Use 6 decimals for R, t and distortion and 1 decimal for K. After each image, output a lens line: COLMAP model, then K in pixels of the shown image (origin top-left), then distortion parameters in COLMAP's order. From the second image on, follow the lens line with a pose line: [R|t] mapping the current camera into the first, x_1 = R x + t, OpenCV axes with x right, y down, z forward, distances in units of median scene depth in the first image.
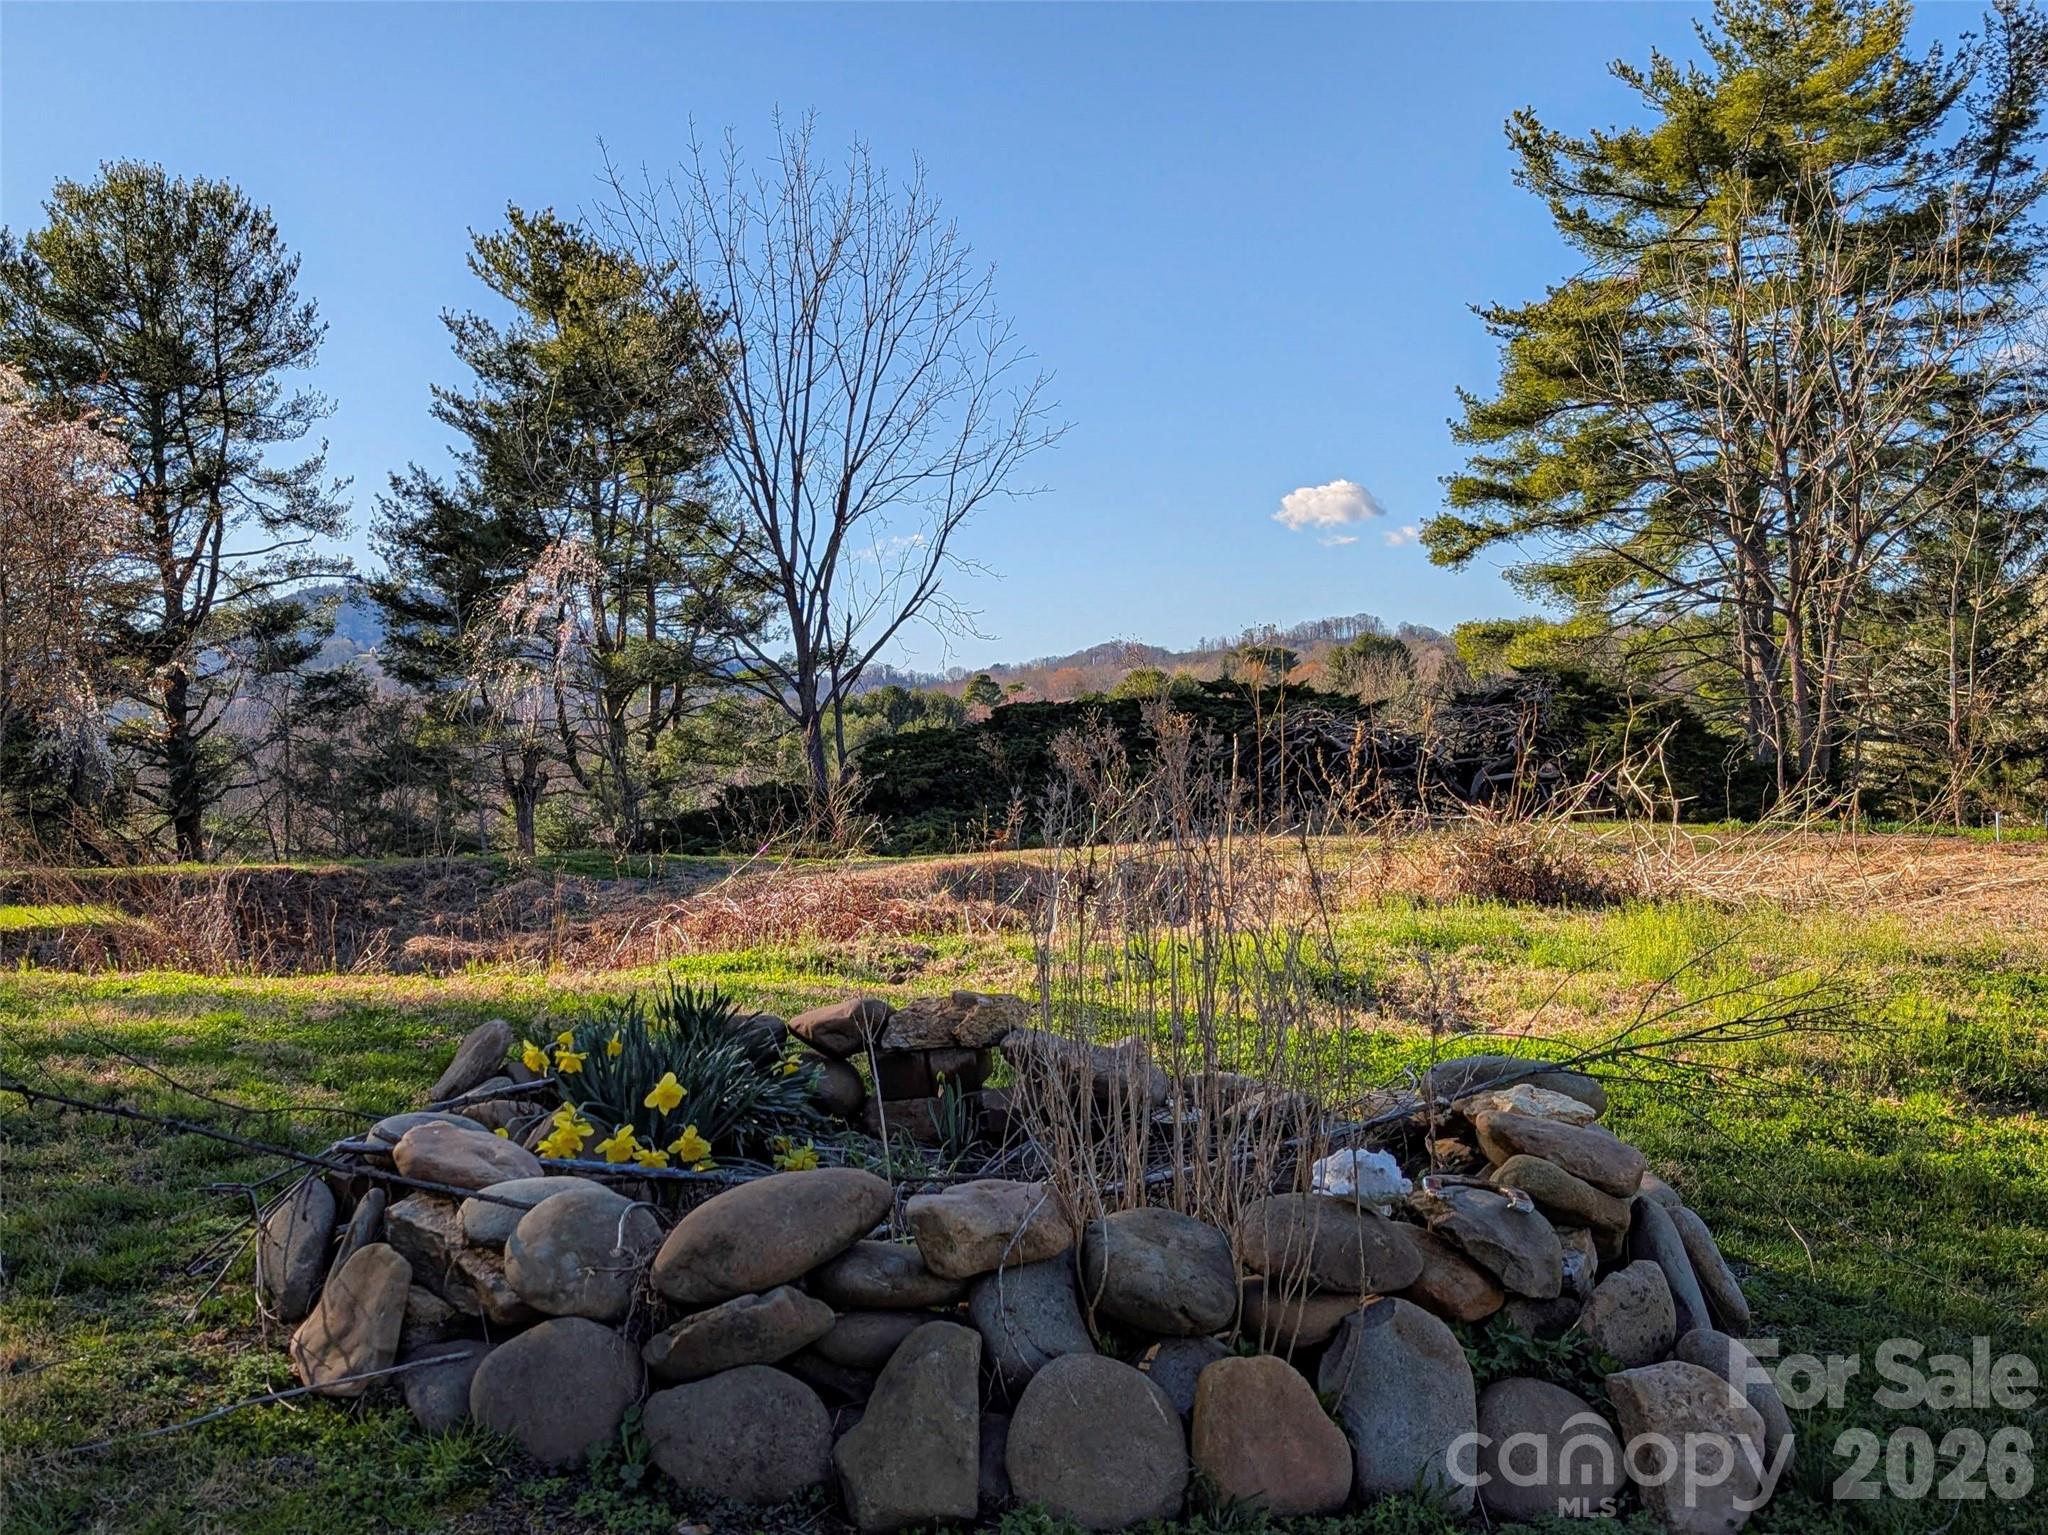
lens RADIAL K [[1429.4, 0, 1019.4], [0, 1429.4, 757.0], [0, 0, 1]] dist [0.014969, 0.003477]
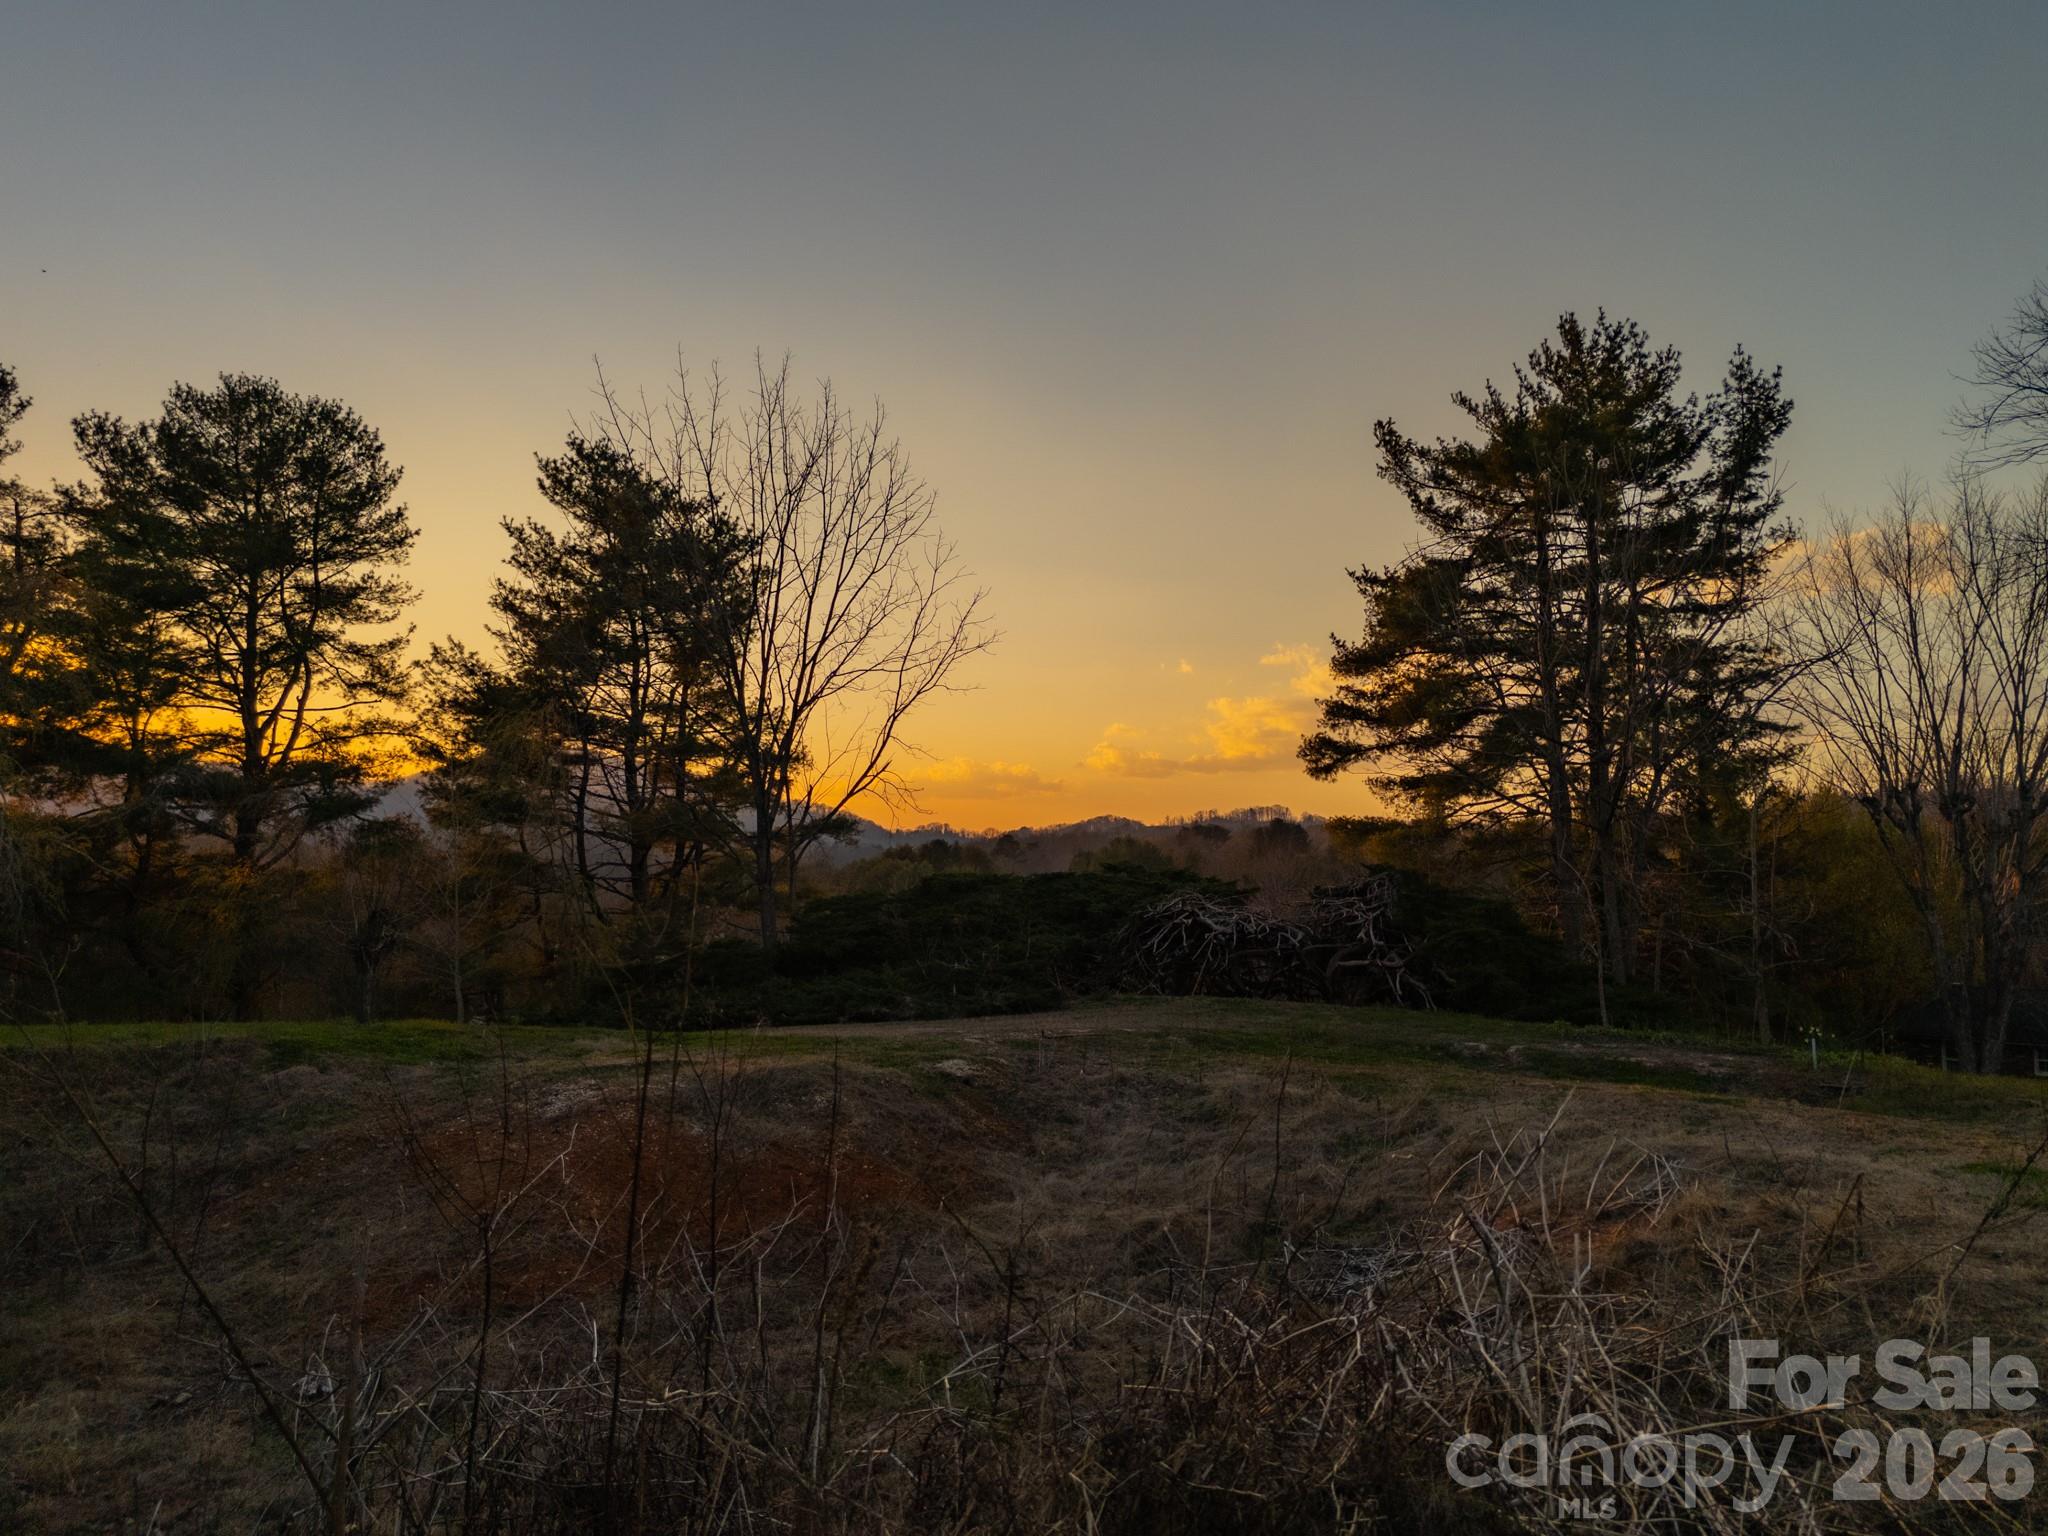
lens RADIAL K [[1442.7, 0, 1028.7], [0, 1442.7, 774.3], [0, 0, 1]] dist [0.044216, -0.000579]
pose [[0.993367, 0.050620, 0.103242, -0.086510], [-0.038368, 0.992345, -0.117385, 0.026381], [-0.108394, 0.112645, 0.987705, -0.215321]]
